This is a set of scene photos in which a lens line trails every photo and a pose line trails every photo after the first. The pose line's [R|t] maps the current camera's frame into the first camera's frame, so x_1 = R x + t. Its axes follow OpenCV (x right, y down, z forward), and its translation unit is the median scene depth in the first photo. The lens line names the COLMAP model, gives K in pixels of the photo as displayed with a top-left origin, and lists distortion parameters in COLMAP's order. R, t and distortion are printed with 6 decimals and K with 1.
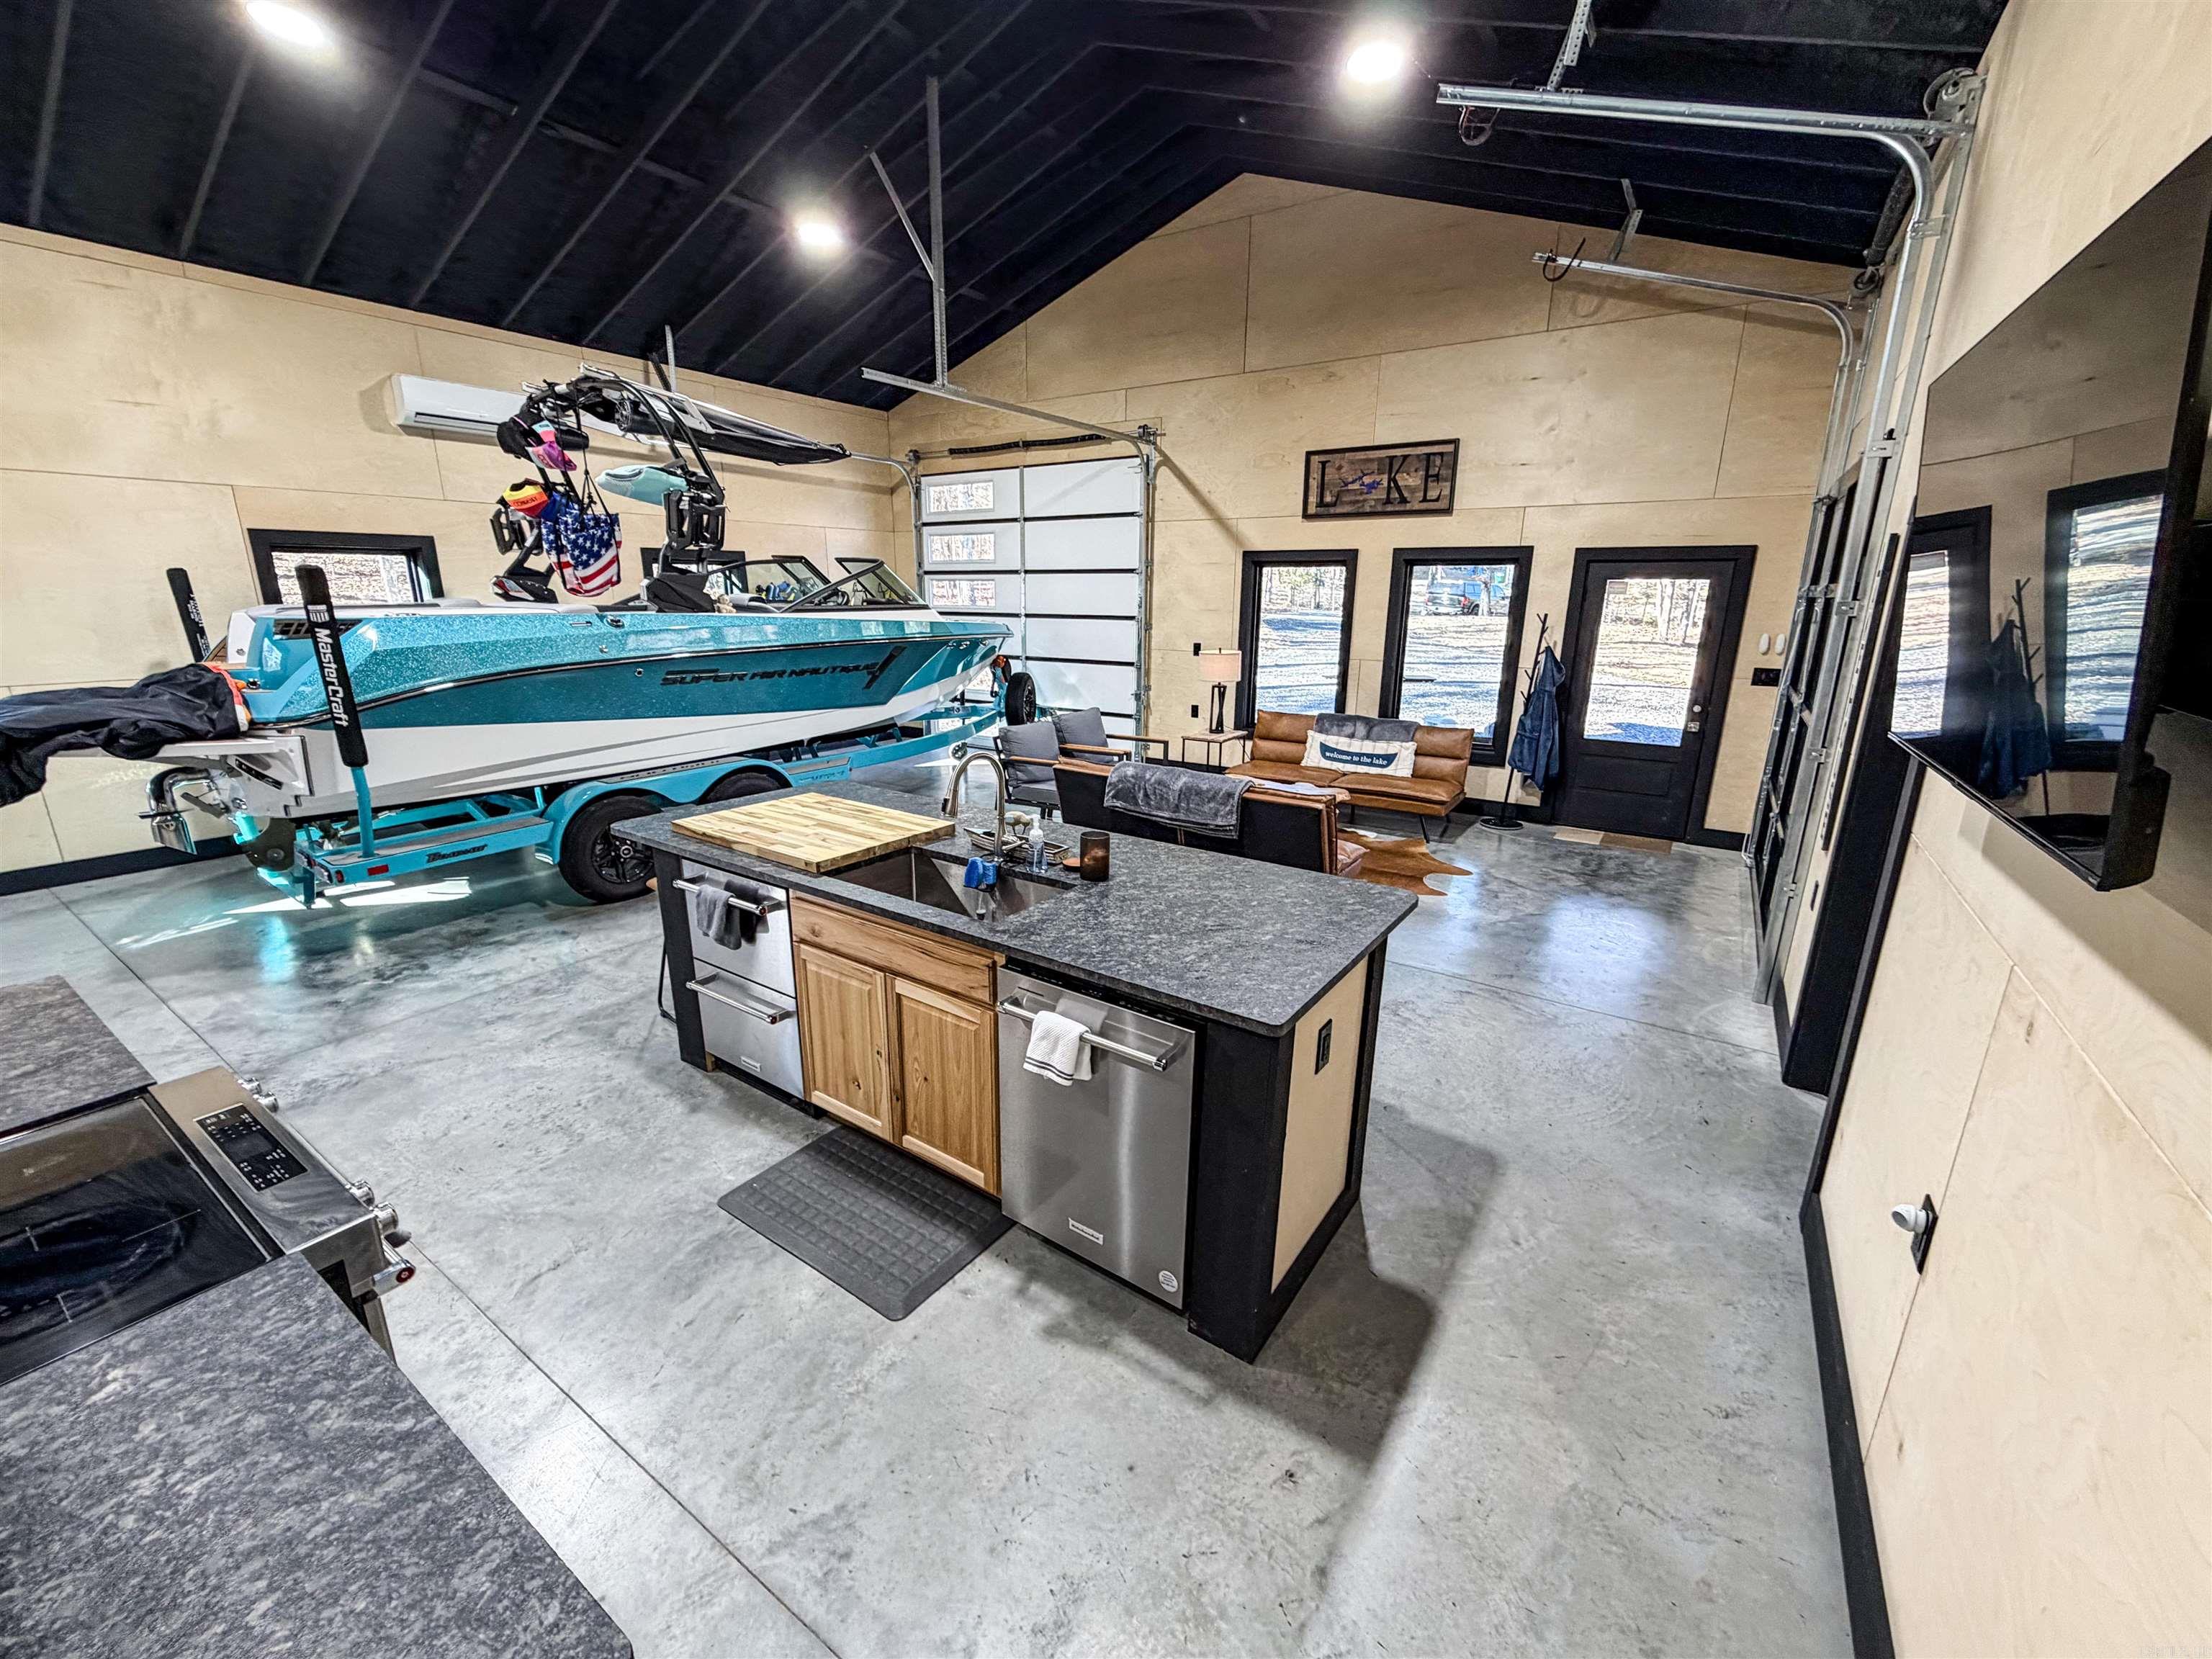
lens RADIAL K [[901.0, 0, 1103.0], [0, 901.0, 831.3], [0, 0, 1]] dist [0.000640, 0.000159]
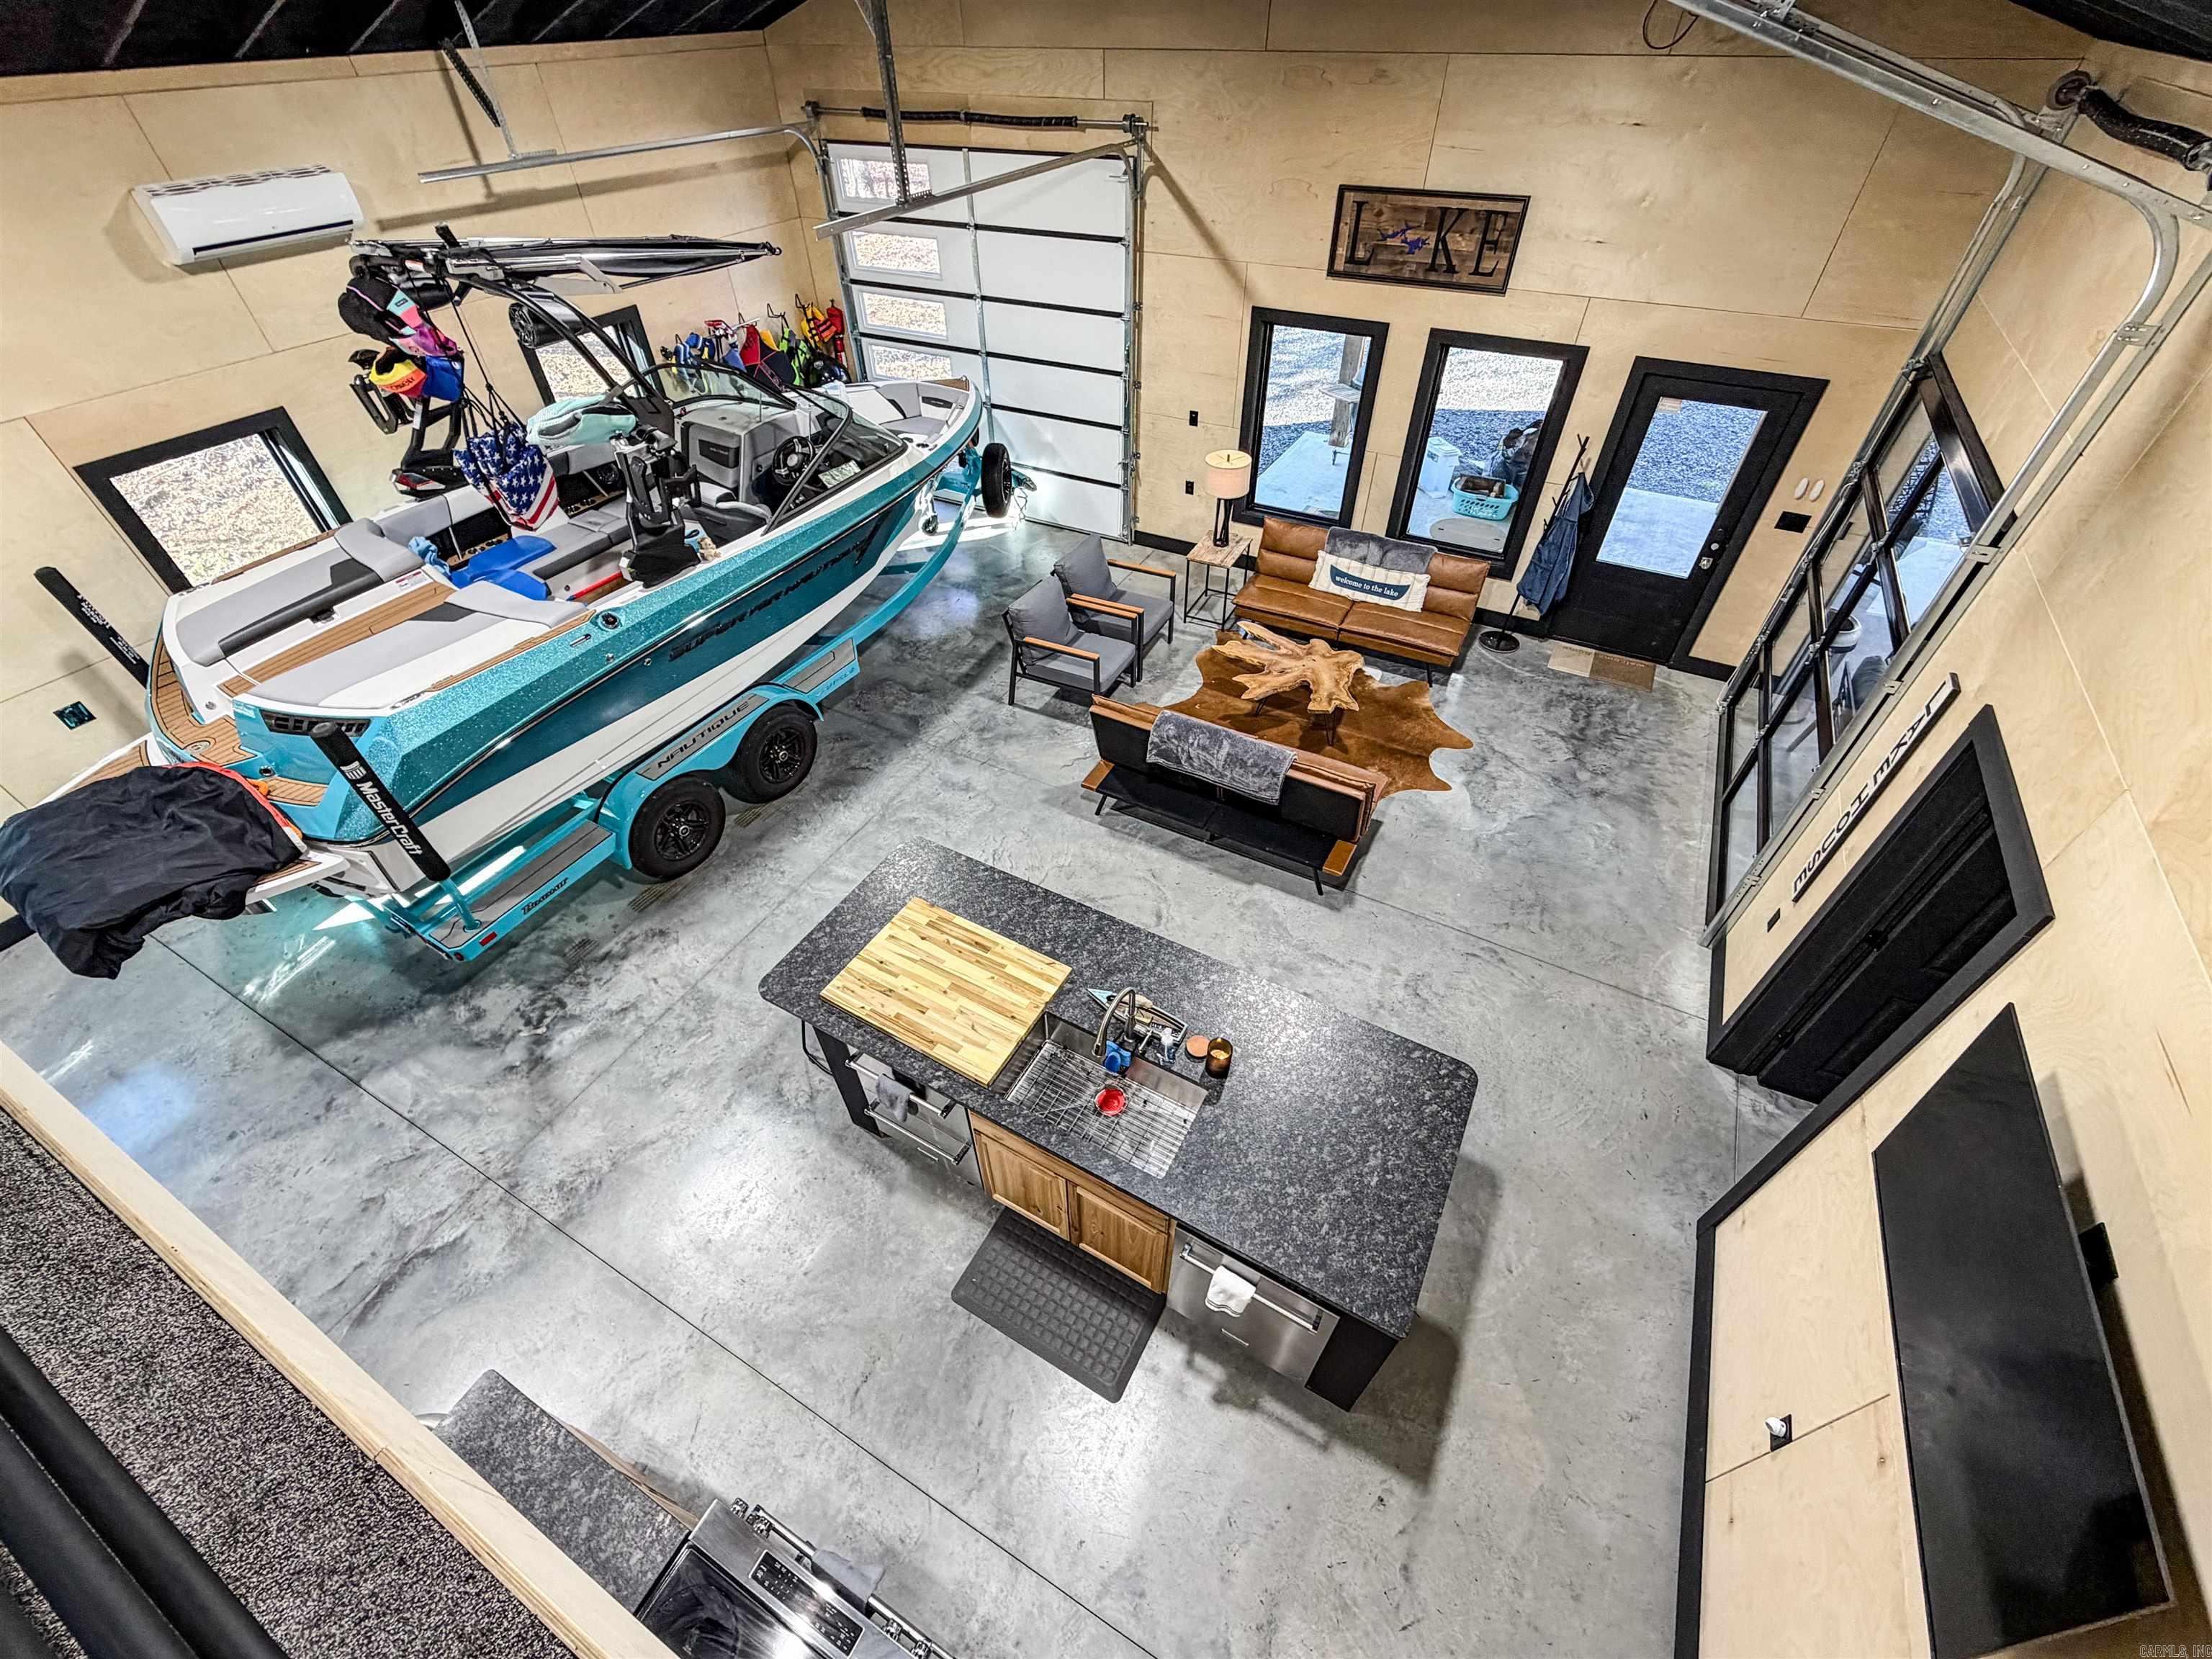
lens RADIAL K [[901.0, 0, 1103.6], [0, 901.0, 832.0], [0, 0, 1]] dist [0.000640, 0.000159]
pose [[0.994980, -0.080429, 0.059552, -0.090462], [0.042124, 0.876369, 0.479794, -0.355100], [-0.090779, -0.474877, 0.875358, 0.044727]]
